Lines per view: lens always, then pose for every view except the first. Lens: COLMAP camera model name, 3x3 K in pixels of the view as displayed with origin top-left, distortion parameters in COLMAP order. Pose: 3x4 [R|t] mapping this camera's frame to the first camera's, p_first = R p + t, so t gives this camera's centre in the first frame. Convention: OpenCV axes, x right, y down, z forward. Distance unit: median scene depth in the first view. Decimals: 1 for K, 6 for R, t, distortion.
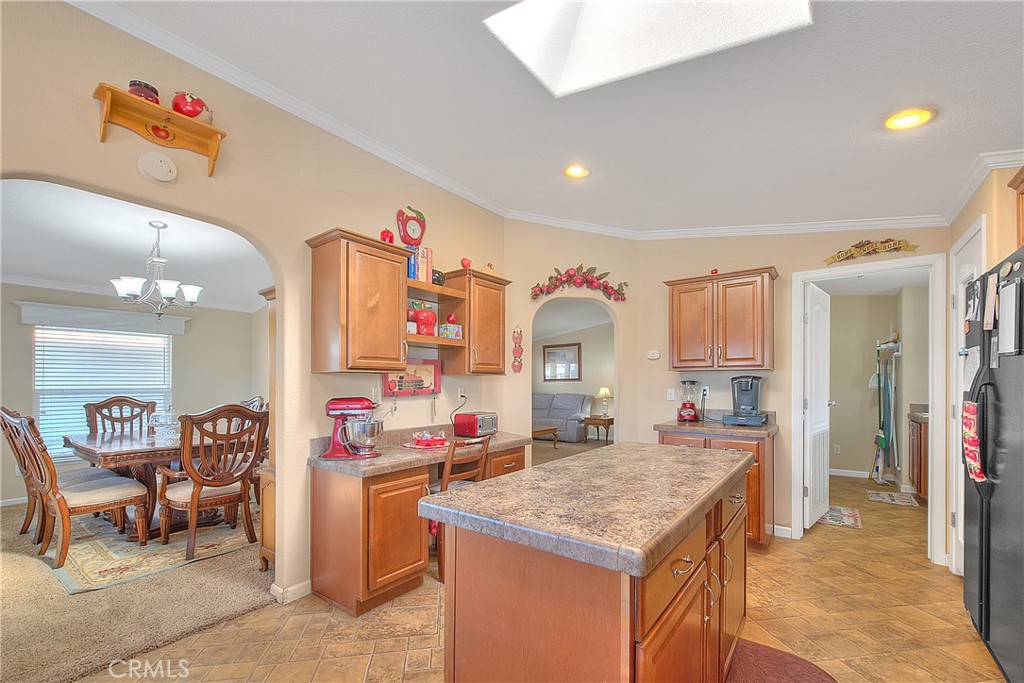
lens RADIAL K [[440.6, 0, 514.1], [0, 440.6, 382.3], [0, 0, 1]] dist [-0.001712, -0.000265]
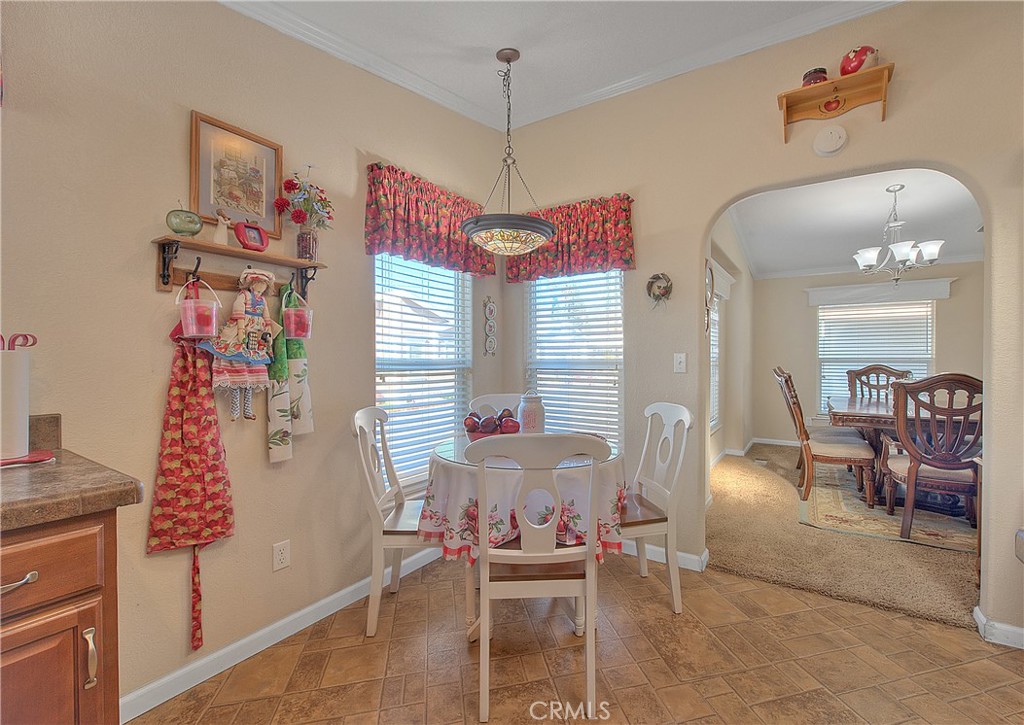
lens RADIAL K [[438.8, 0, 528.9], [0, 438.8, 360.9], [0, 0, 1]] dist [0.000034, -0.000078]
pose [[0.074424, 0.009506, -0.997181, 0.125655], [-0.000725, 0.999955, 0.009478, 0.019452], [0.997226, 0.000017, 0.074428, 0.137804]]
